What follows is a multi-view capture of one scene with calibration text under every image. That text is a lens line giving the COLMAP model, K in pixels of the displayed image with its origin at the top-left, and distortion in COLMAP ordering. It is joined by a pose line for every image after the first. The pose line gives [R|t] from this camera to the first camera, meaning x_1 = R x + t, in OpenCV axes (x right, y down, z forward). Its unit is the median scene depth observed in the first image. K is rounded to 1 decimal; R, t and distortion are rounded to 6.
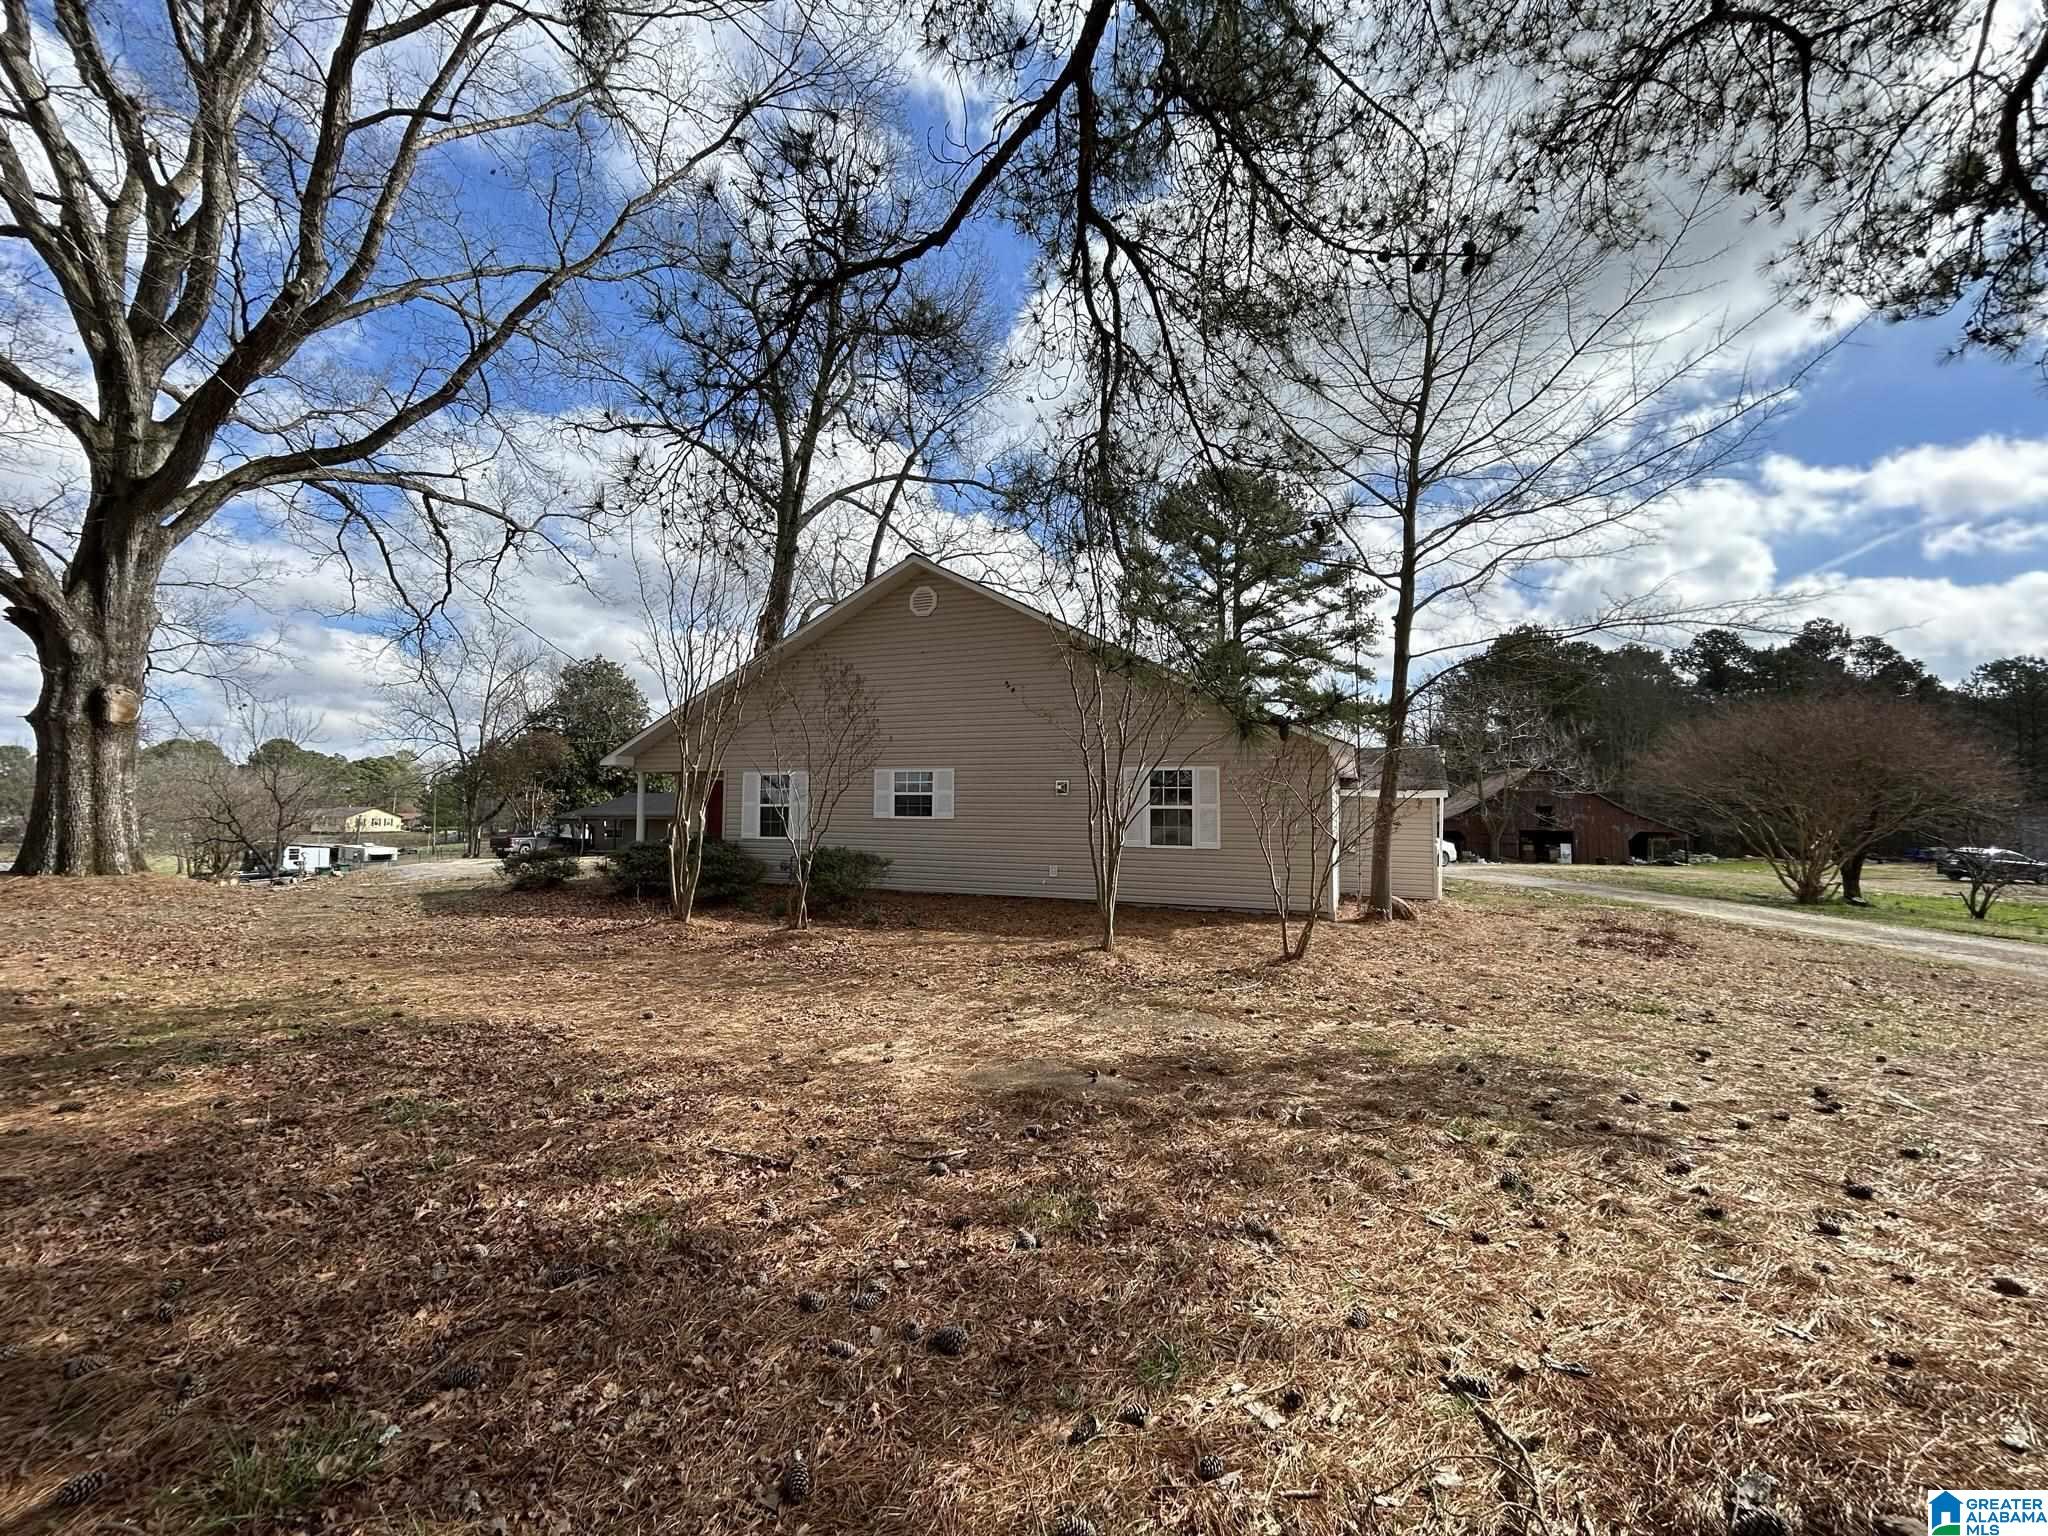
lens RADIAL K [[834.3, 0, 1021.0], [0, 834.3, 765.7], [0, 0, 1]] dist [-0.000958, 0.000599]
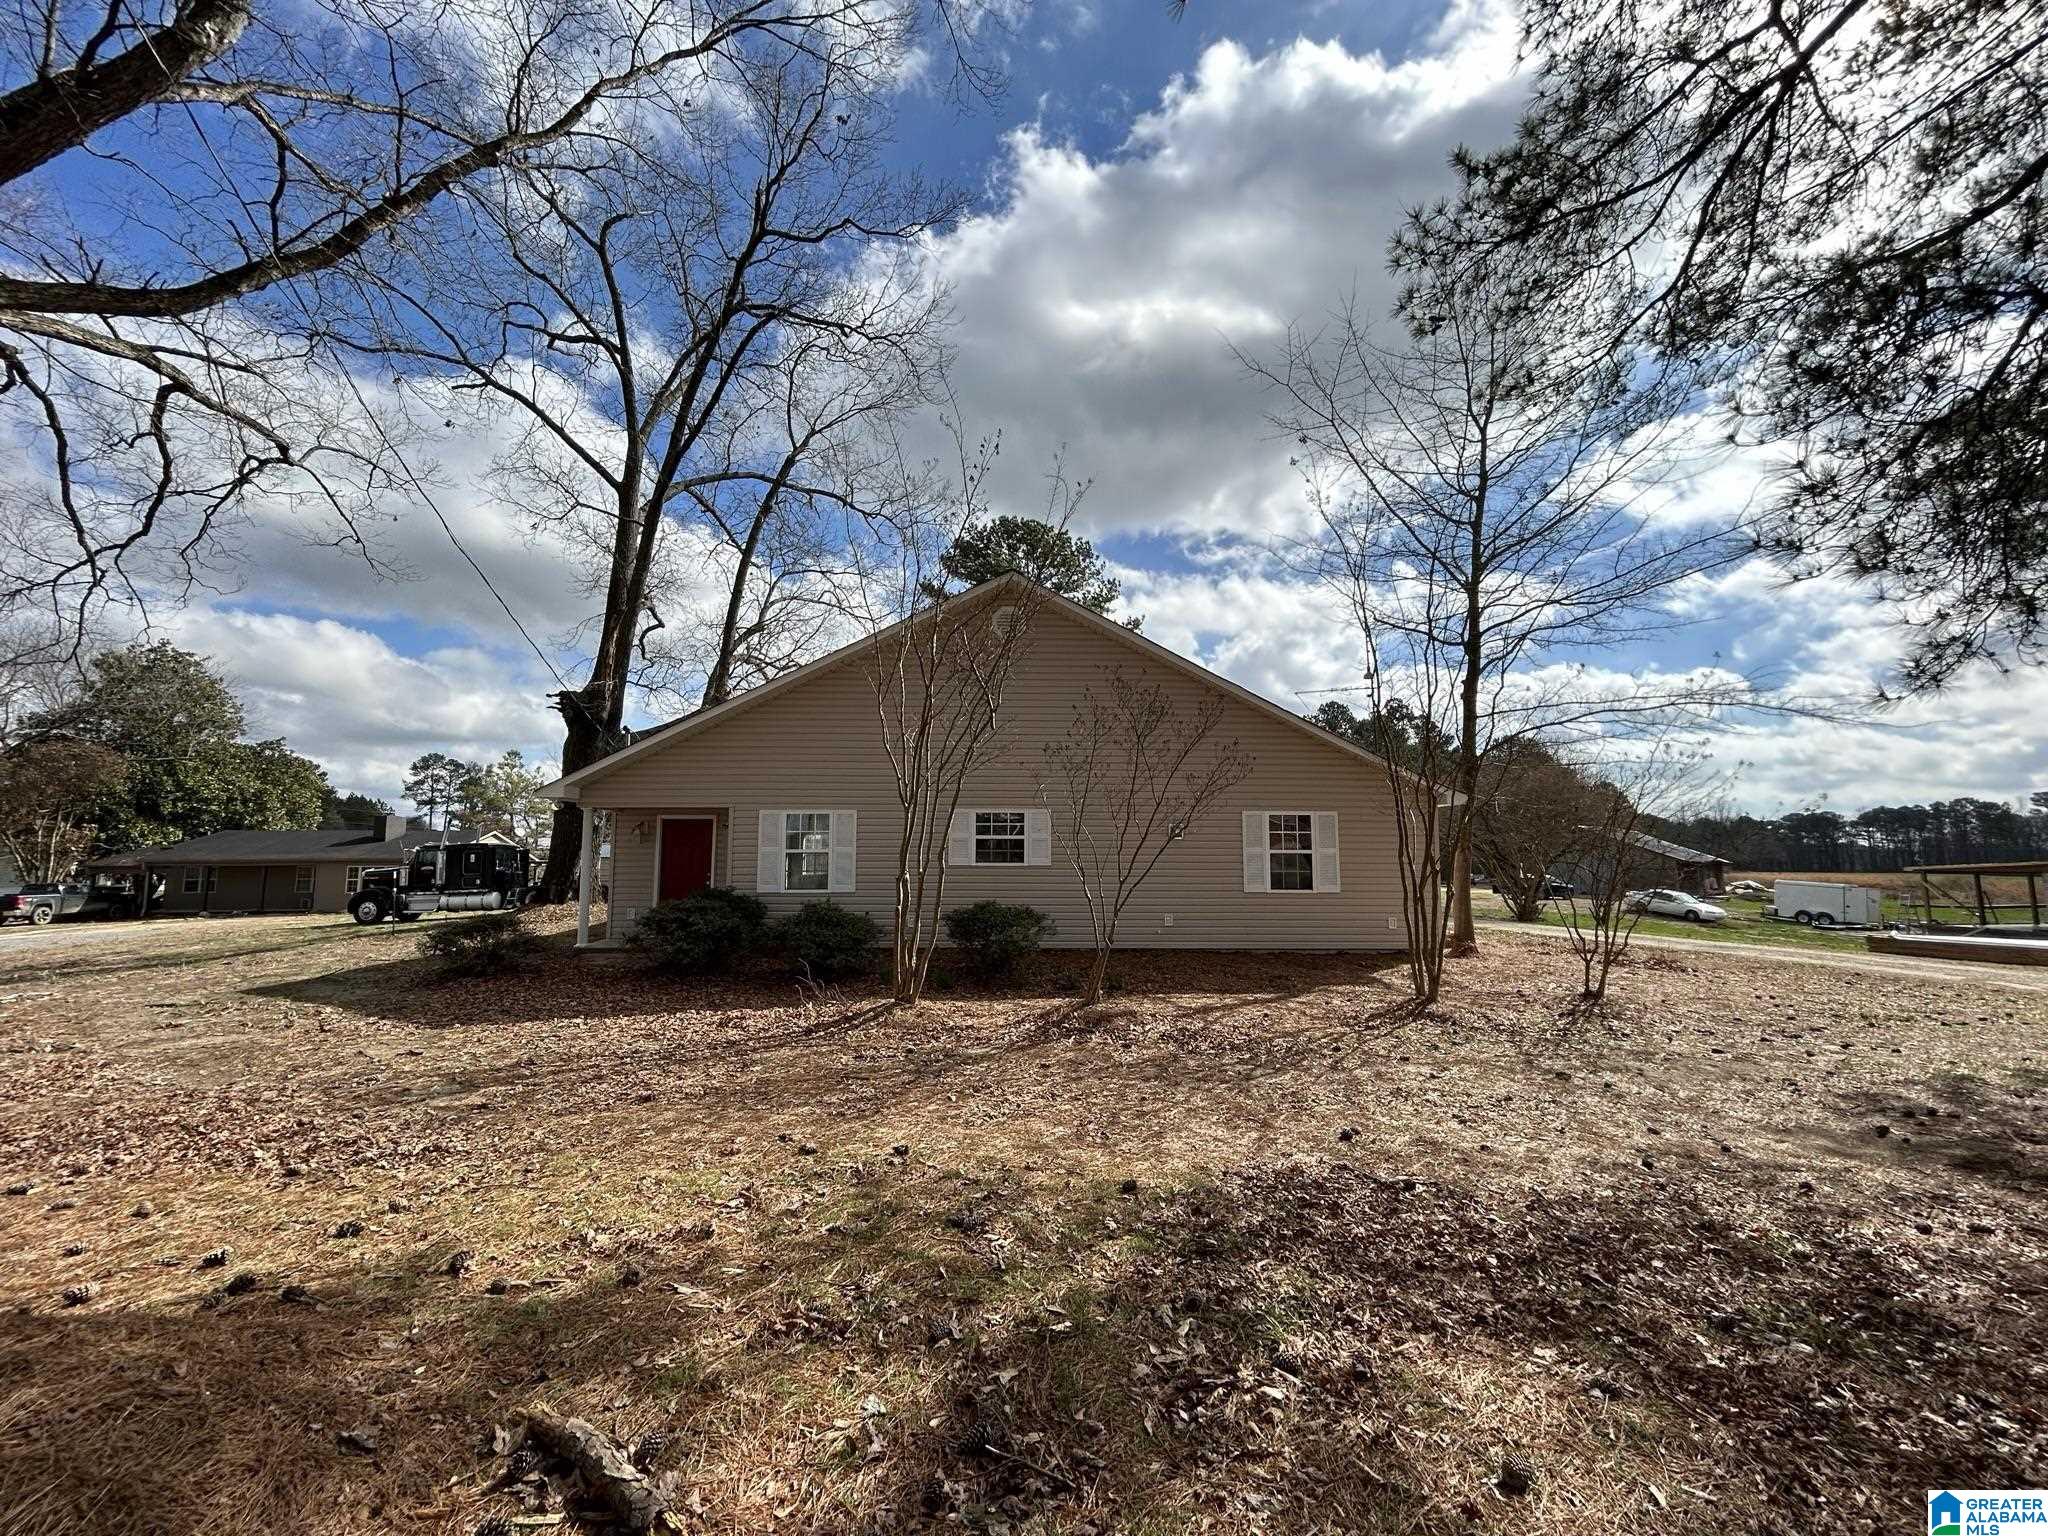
lens RADIAL K [[834.3, 0, 1021.0], [0, 834.3, 765.7], [0, 0, 1]] dist [-0.000958, 0.000599]
pose [[0.919958, 0.032777, 0.390644, -0.464414], [-0.015636, 0.998773, -0.046980, -0.001199], [-0.391705, 0.037111, 0.919342, 0.176462]]
